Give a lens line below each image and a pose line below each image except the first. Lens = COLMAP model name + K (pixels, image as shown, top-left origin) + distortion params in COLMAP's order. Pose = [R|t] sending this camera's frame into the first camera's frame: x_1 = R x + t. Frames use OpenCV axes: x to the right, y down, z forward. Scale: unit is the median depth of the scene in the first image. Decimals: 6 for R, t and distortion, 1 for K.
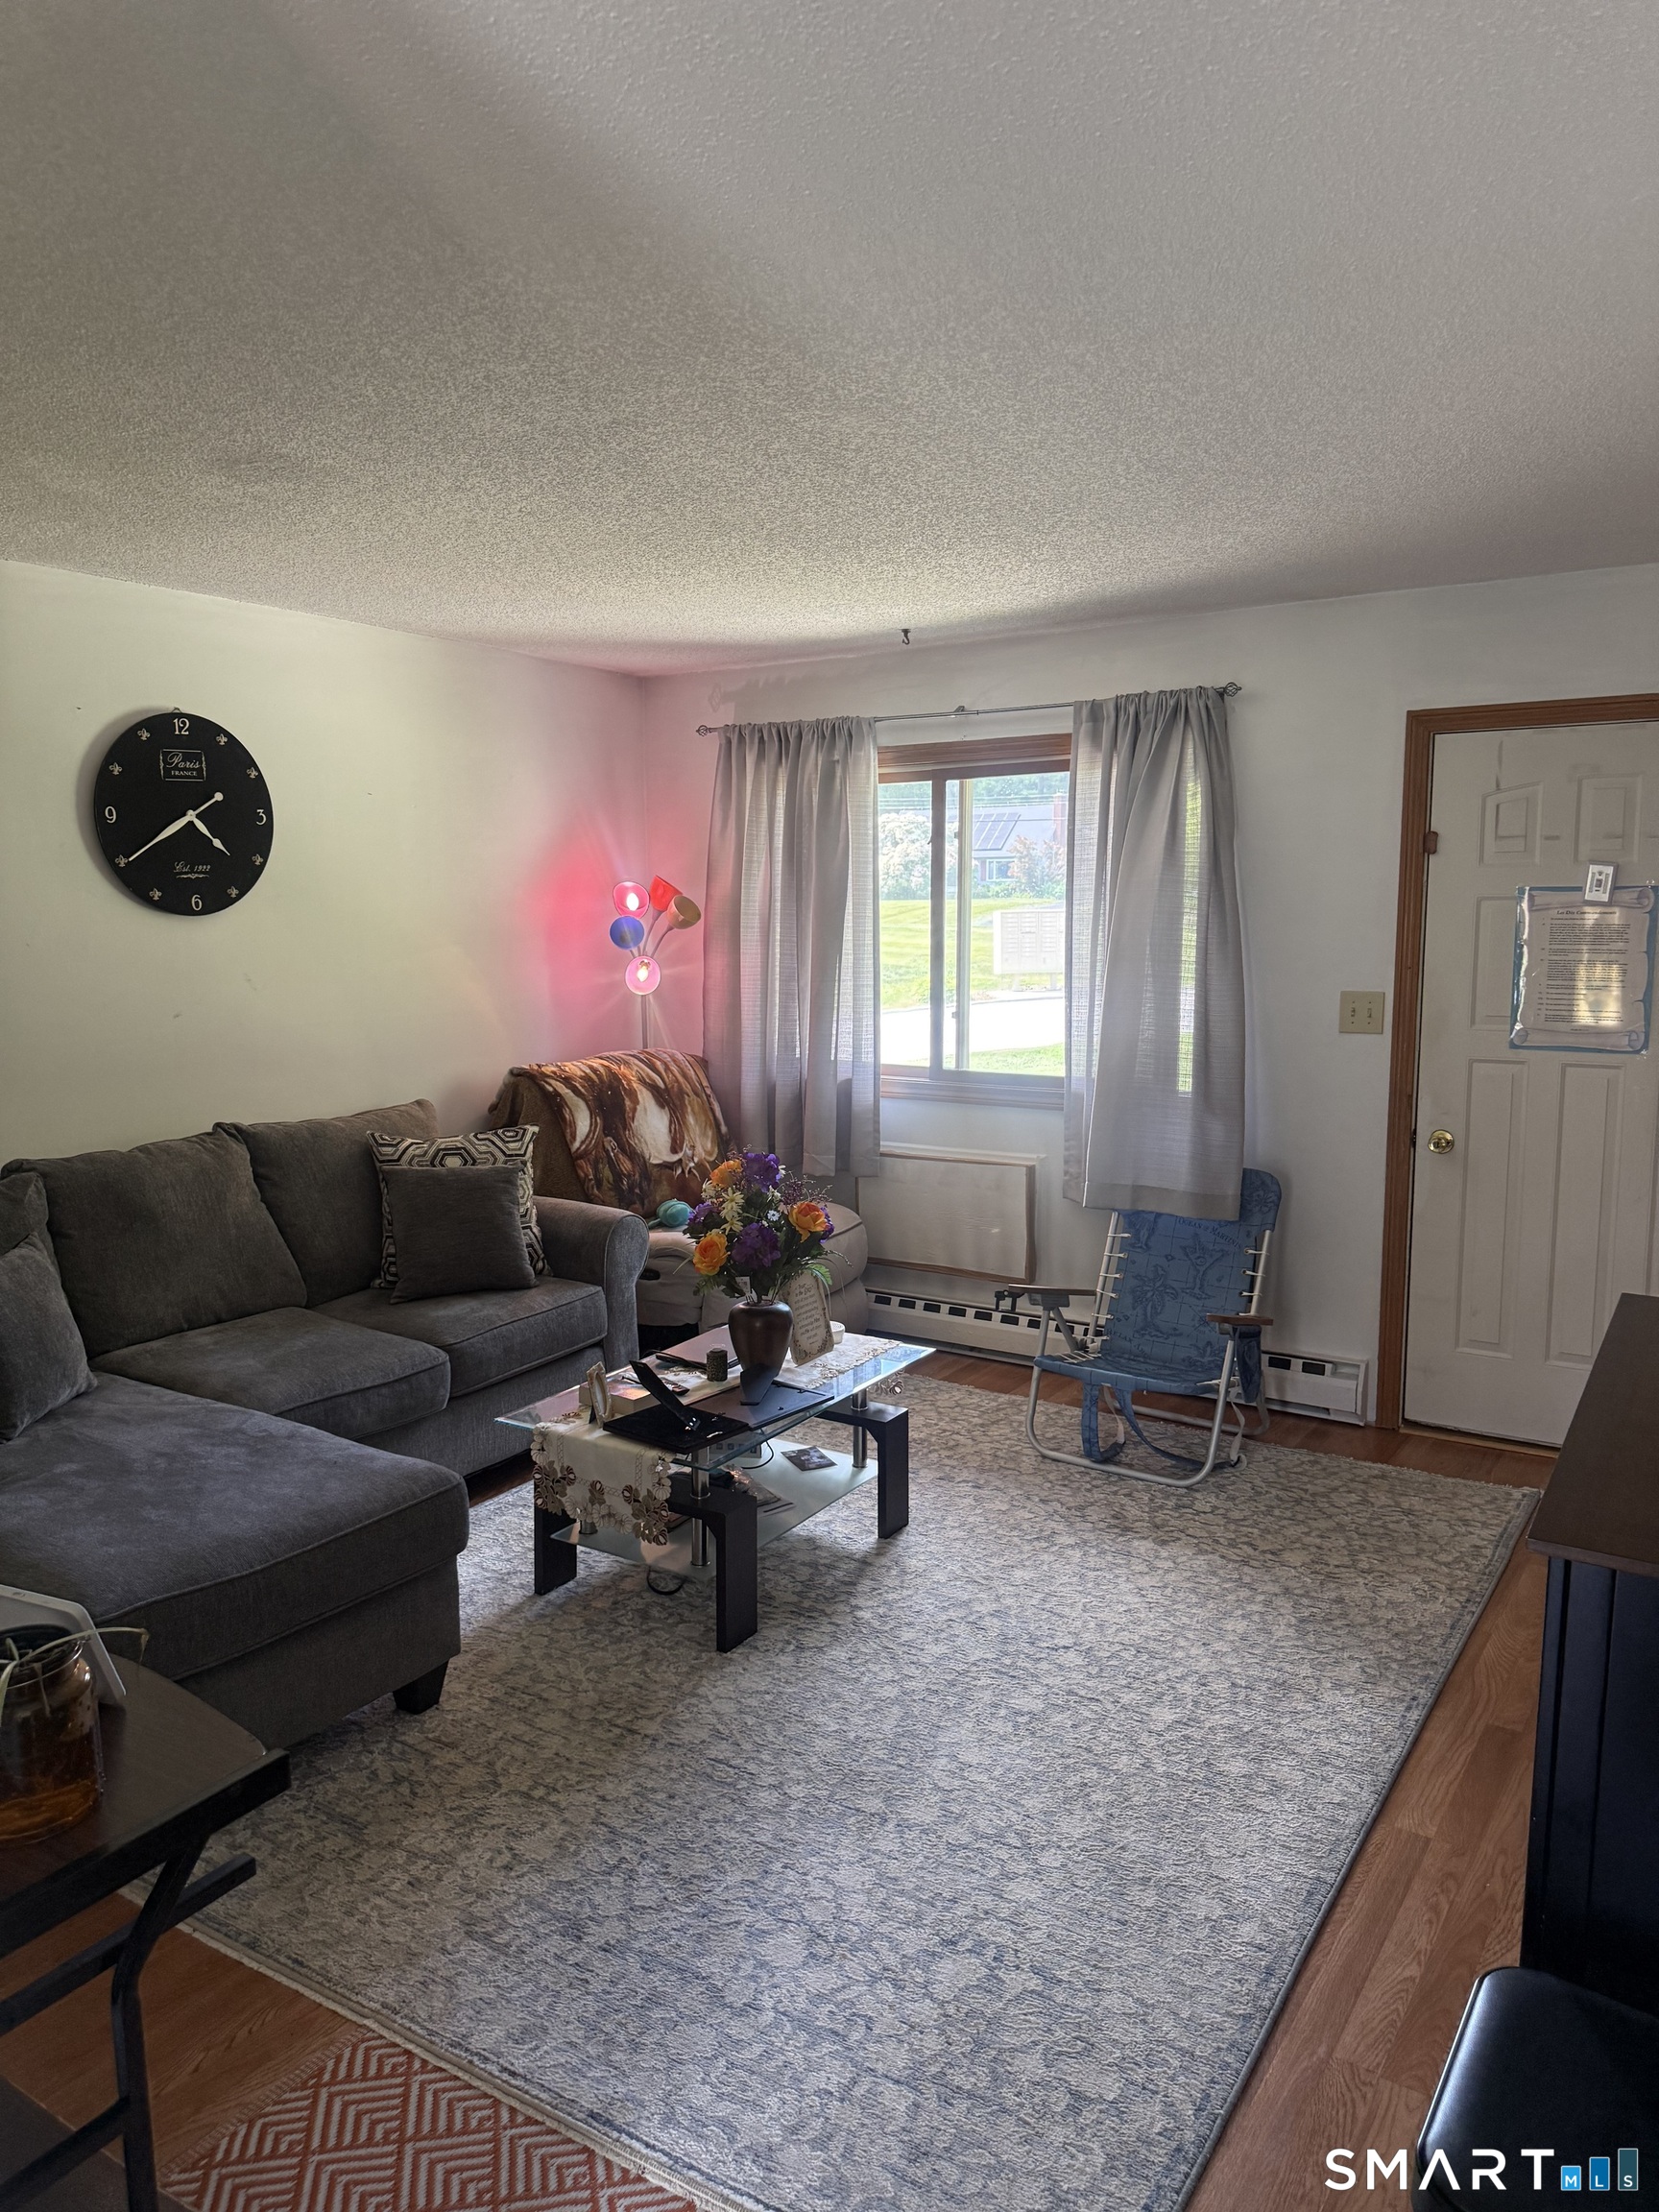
lens RADIAL K [[1574.5, 0, 825.1], [0, 1574.5, 1113.2], [0, 0, 1]] dist [0.030867, -0.050616]
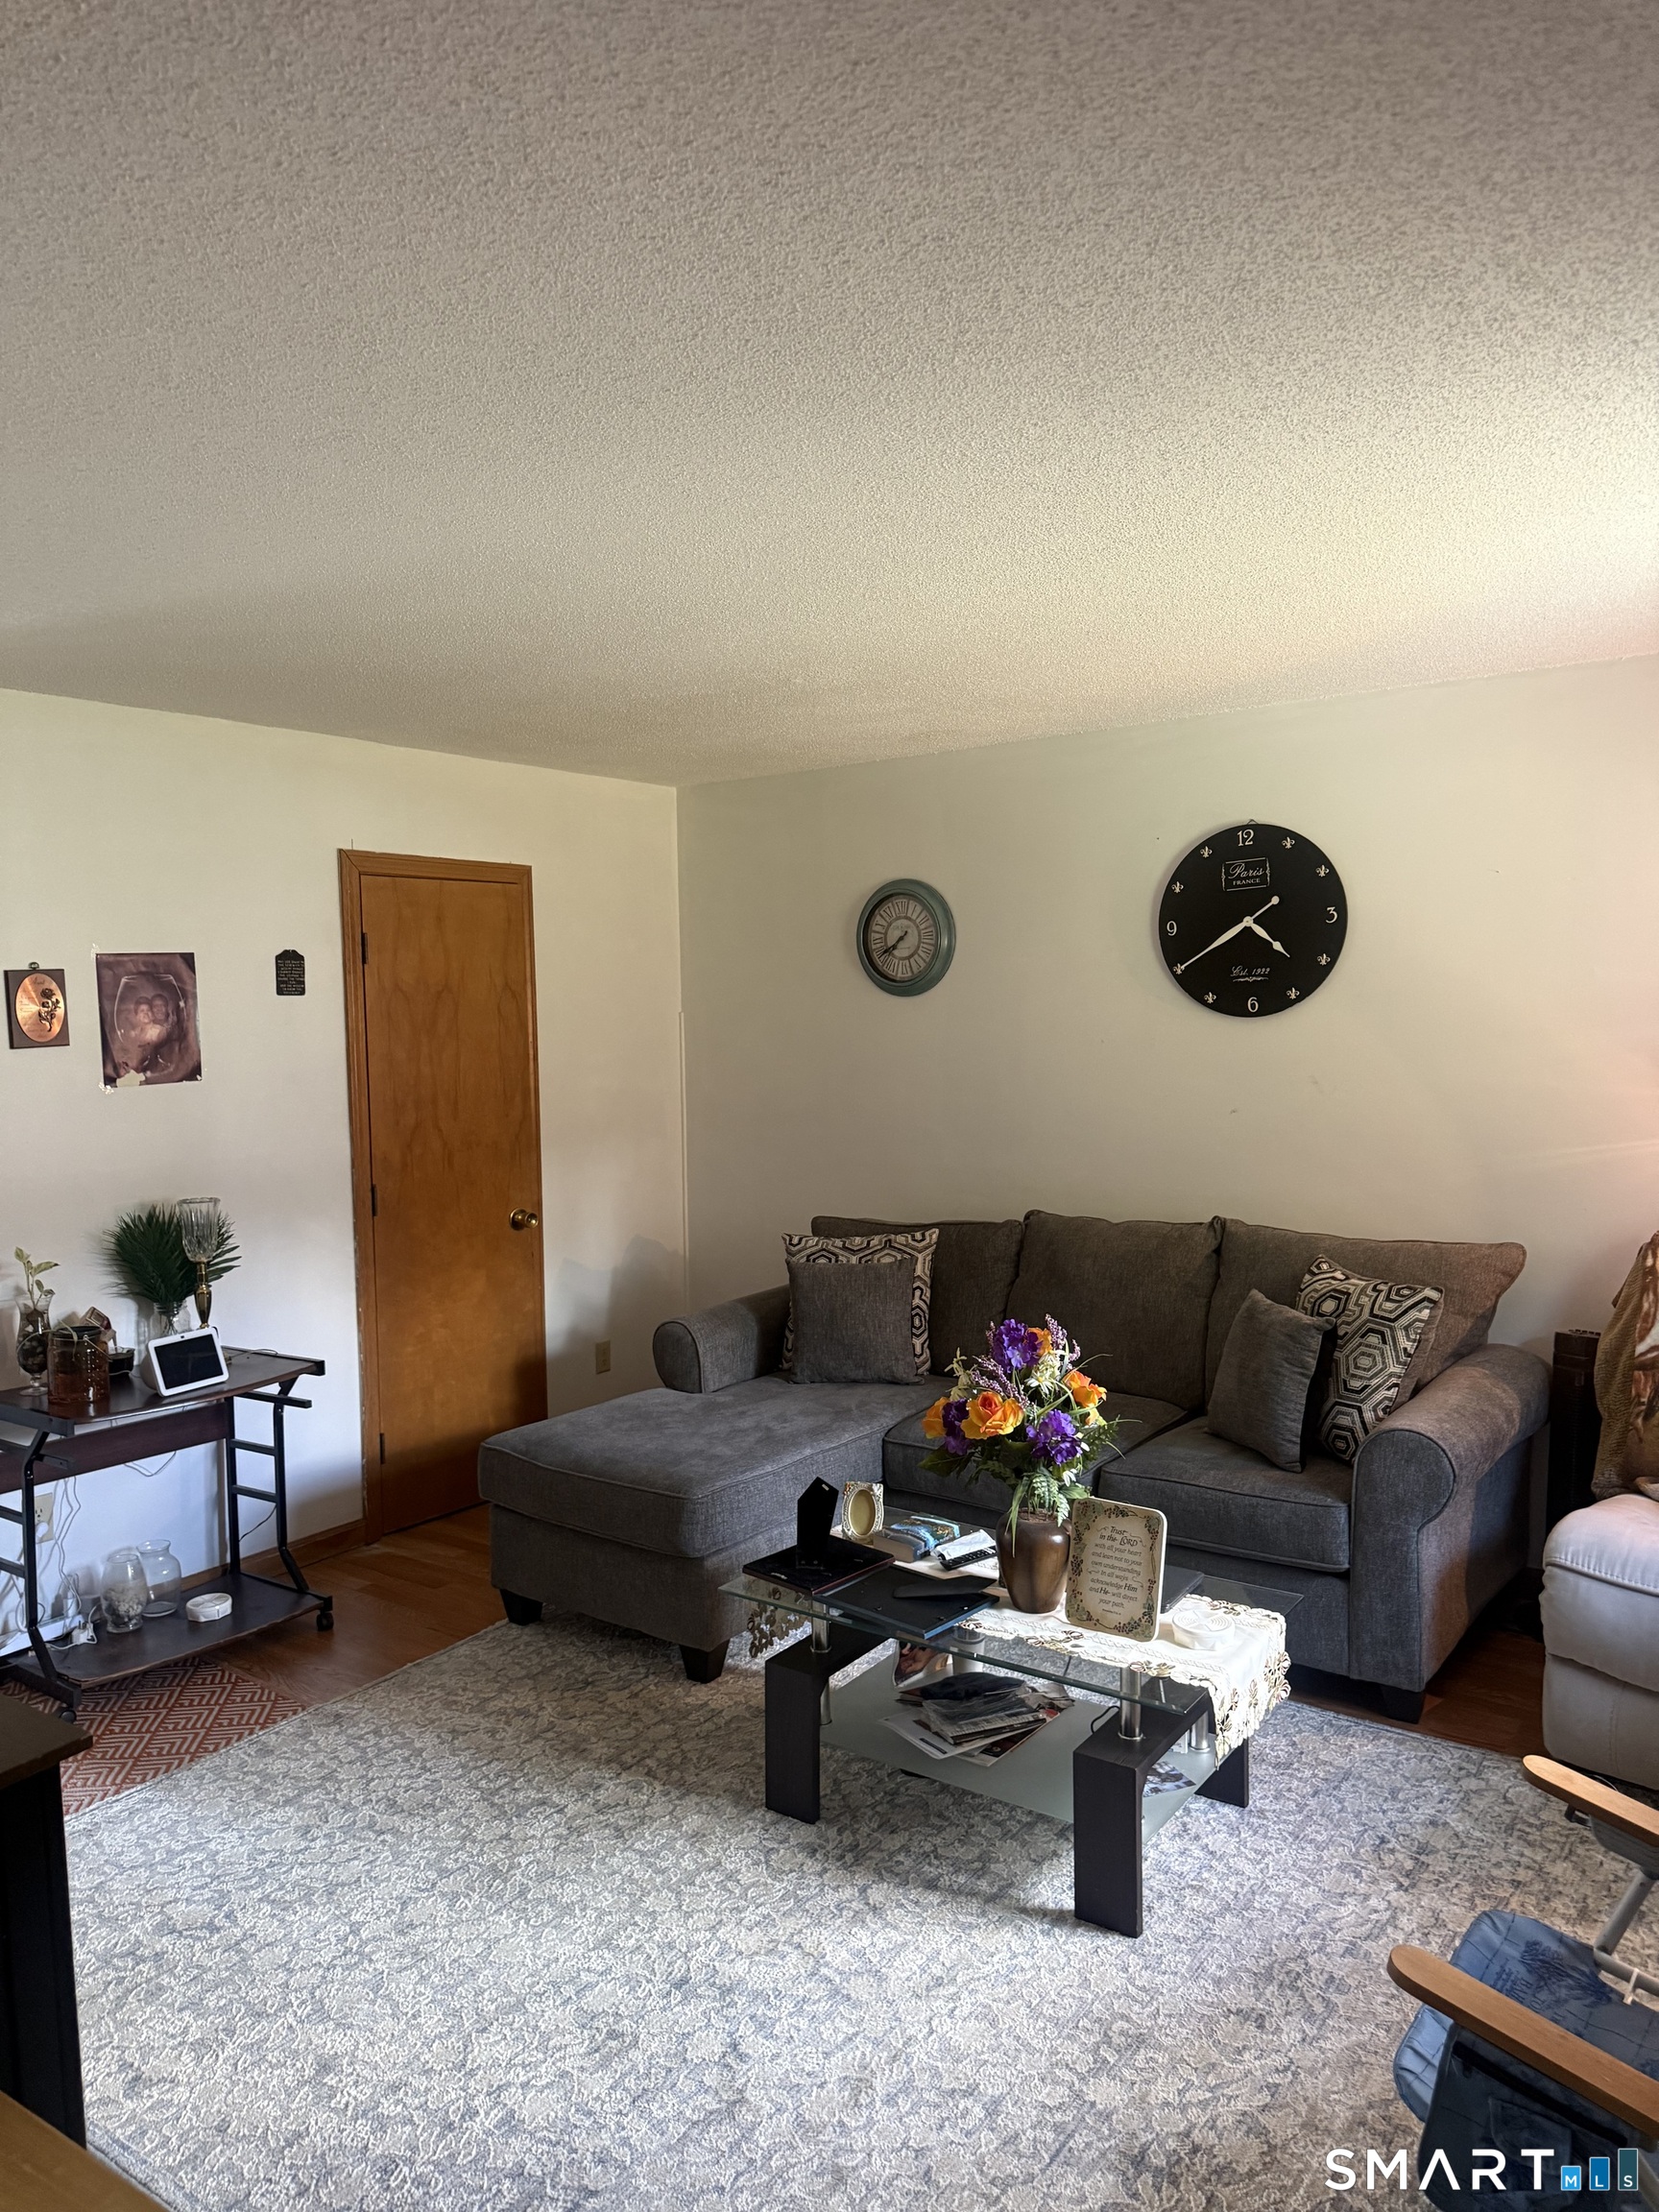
lens RADIAL K [[1574.5, 0, 828.5], [0, 1574.5, 1094.1], [0, 0, 1]] dist [0.030867, -0.050616]
pose [[-0.071466, 0.060657, -0.995597, 0.657297], [-0.113518, 0.991169, 0.068536, -0.115849], [0.990962, 0.117916, -0.063950, 0.807640]]
